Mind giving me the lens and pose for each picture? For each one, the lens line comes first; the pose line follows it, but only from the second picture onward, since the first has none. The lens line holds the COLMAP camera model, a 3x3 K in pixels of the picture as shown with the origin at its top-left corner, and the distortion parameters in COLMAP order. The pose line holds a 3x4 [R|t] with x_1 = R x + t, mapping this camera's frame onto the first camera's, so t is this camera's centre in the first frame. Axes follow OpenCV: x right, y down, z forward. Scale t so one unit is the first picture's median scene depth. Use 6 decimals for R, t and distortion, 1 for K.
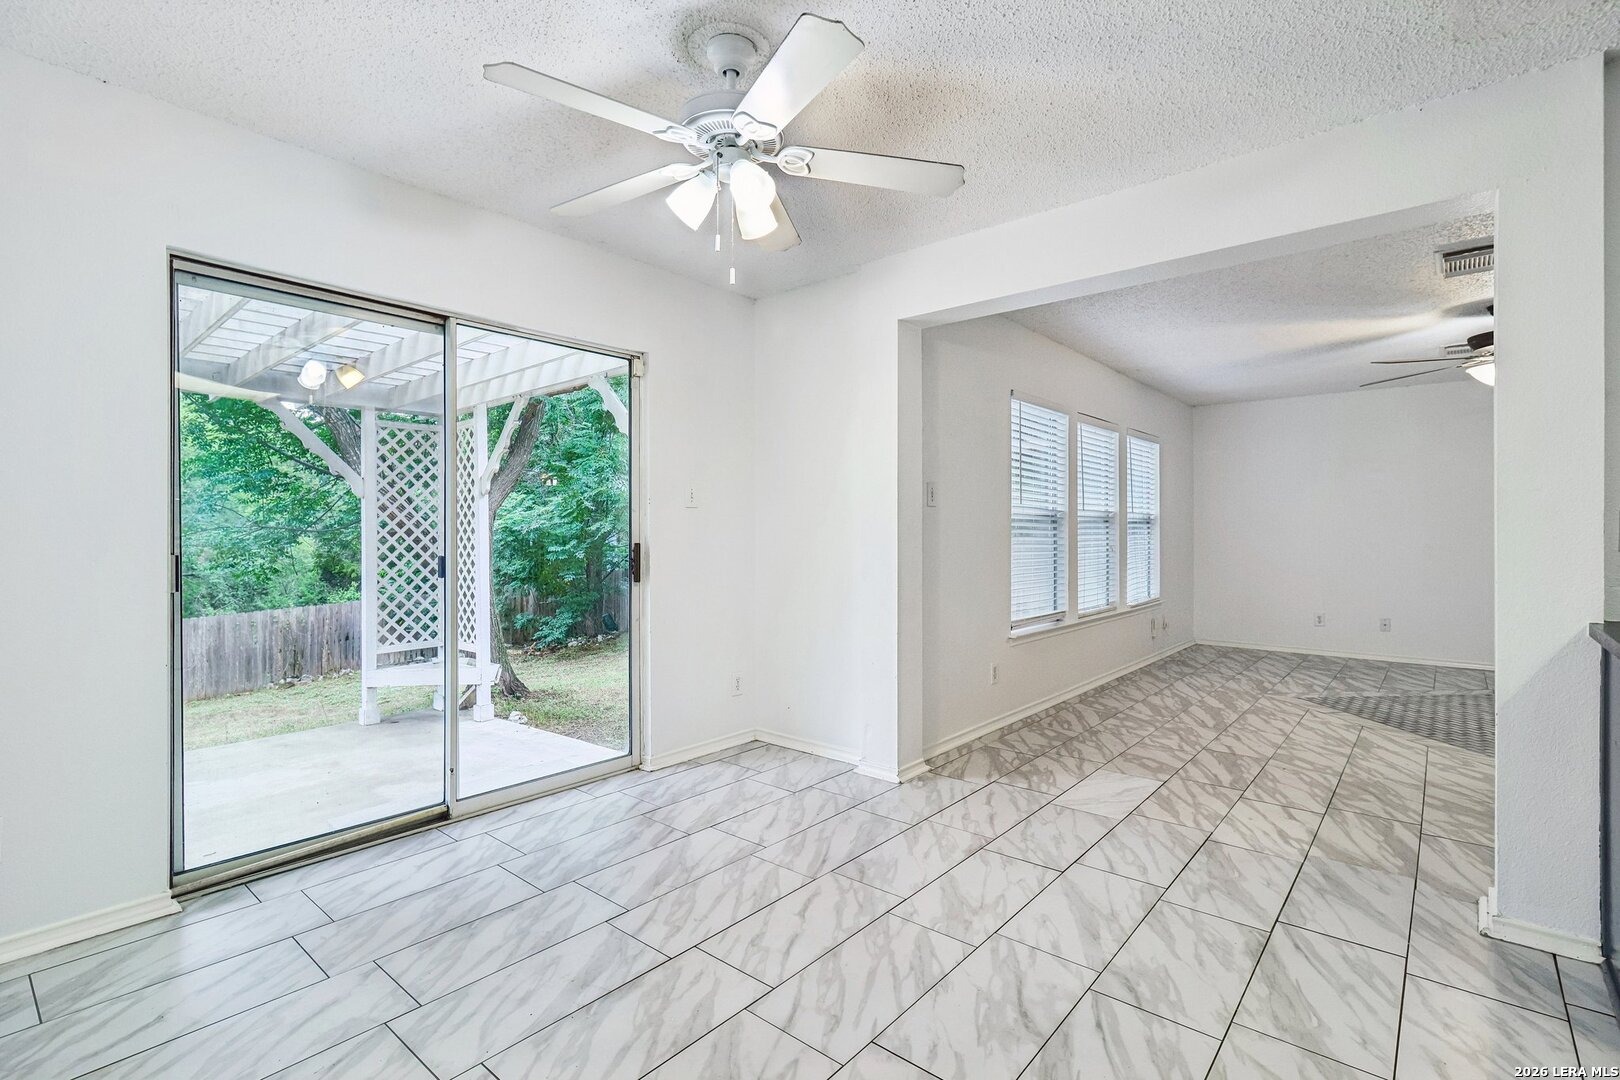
lens RADIAL K [[750.7, 0, 811.6], [0, 750.7, 533.7], [0, 0, 1]] dist [0.001977, -0.000199]
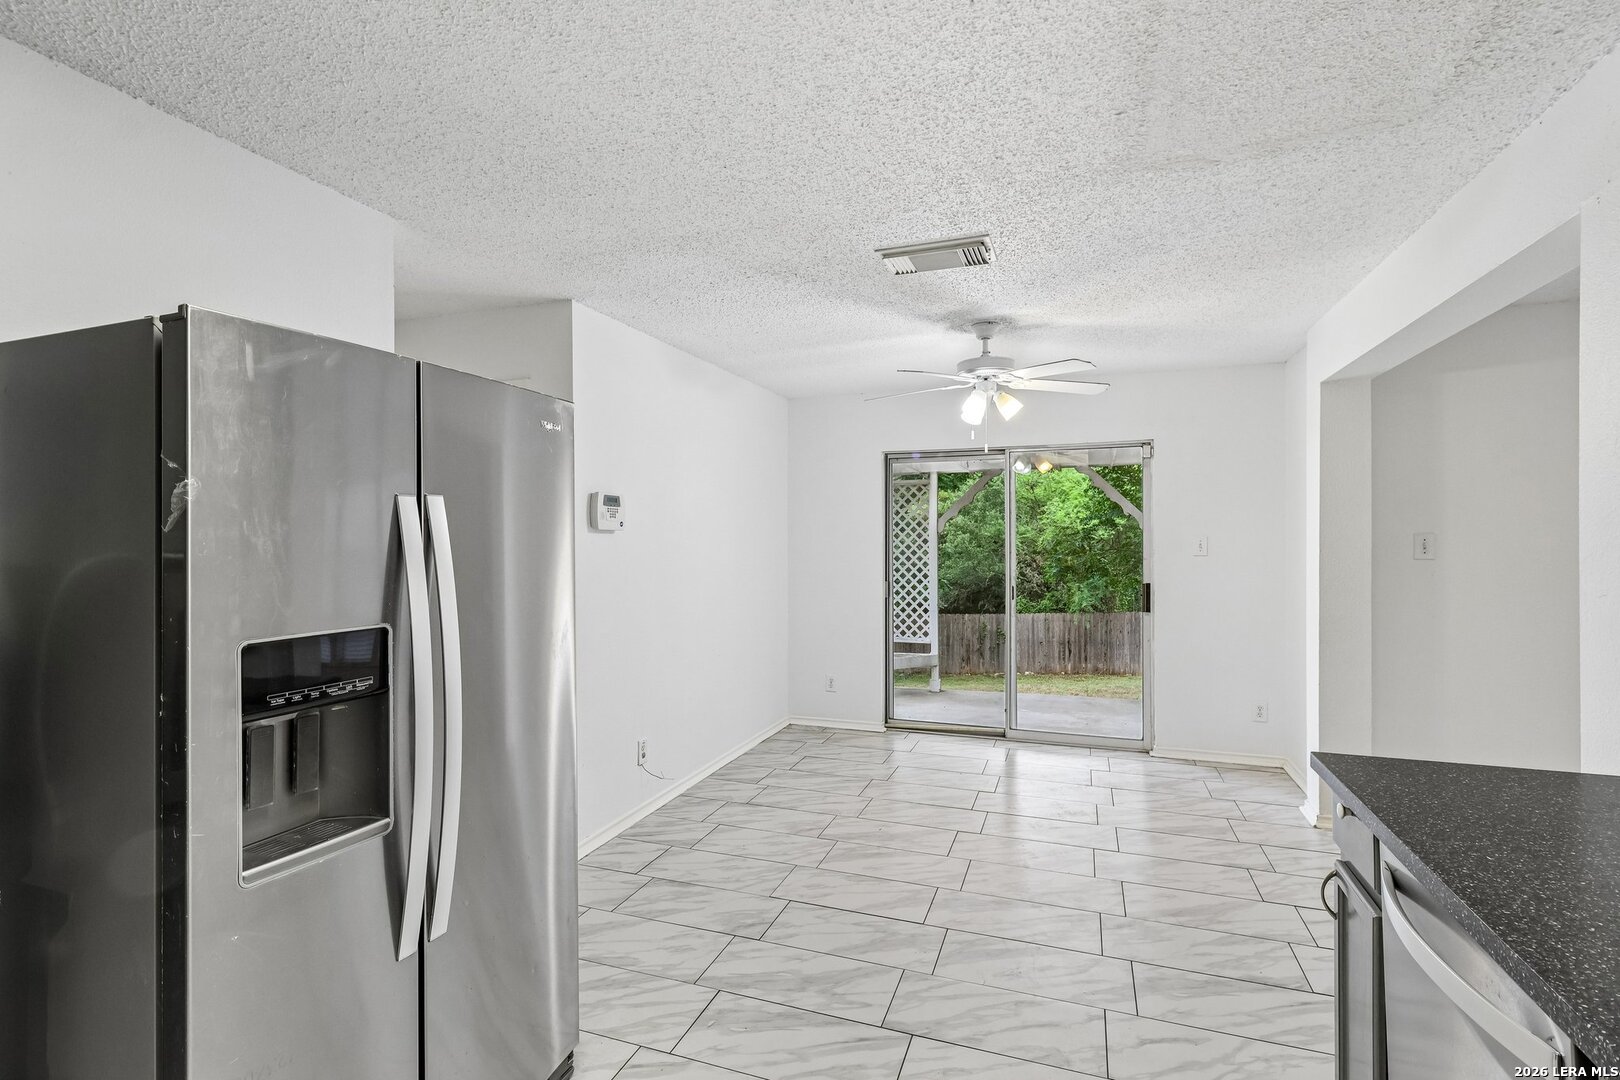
lens RADIAL K [[751.7, 0, 807.7], [0, 751.7, 541.2], [0, 0, 1]] dist [0.001002, -0.000433]
pose [[0.341592, 0.001896, -0.939847, 0.950407], [0.005088, 0.999980, 0.003867, -0.082422], [0.939835, -0.006103, 0.341575, -0.026562]]
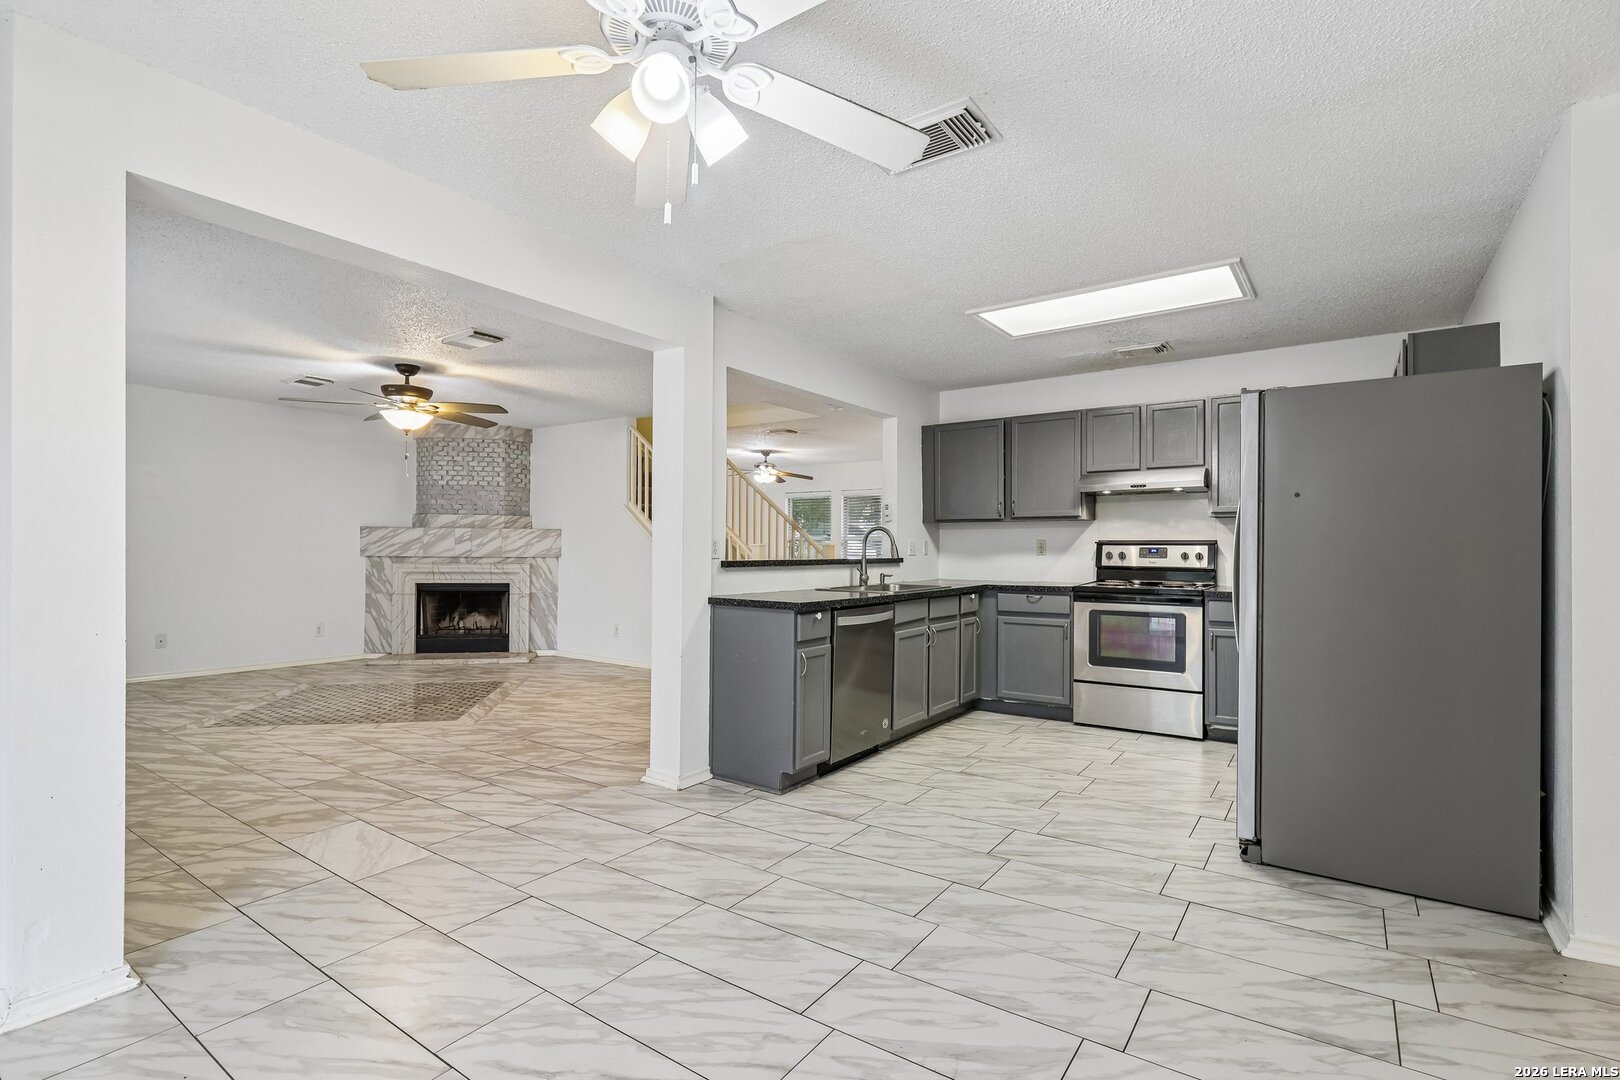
lens RADIAL K [[757.8, 0, 830.4], [0, 757.8, 534.0], [0, 0, 1]] dist [-0.001961, -0.000808]
pose [[-0.109445, 0.015788, 0.993868, -0.565188], [-0.005113, 0.999852, -0.016446, -0.005453], [-0.993980, -0.006882, -0.109348, 0.588647]]
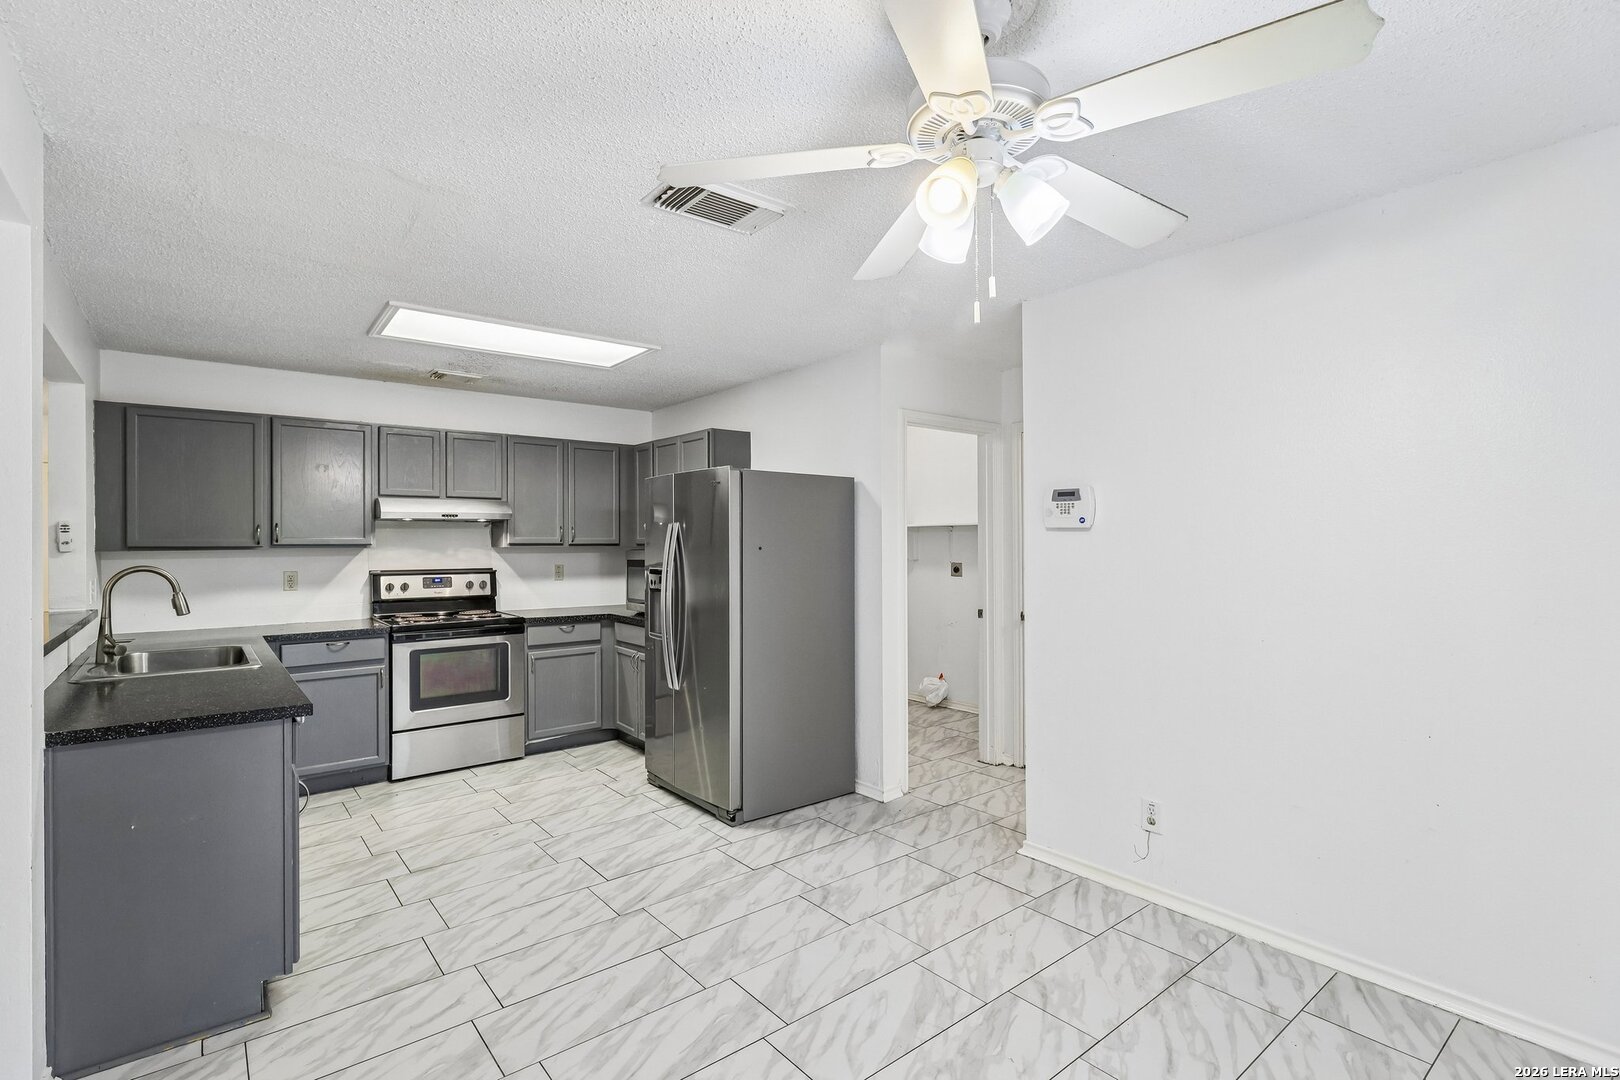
lens RADIAL K [[751.7, 0, 807.7], [0, 751.7, 541.2], [0, 0, 1]] dist [0.001002, -0.000433]
pose [[-0.981953, 0.003931, 0.189086, -0.051305], [0.002817, 0.999977, -0.006164, -0.072636], [-0.189106, -0.005521, -0.981941, 1.137247]]
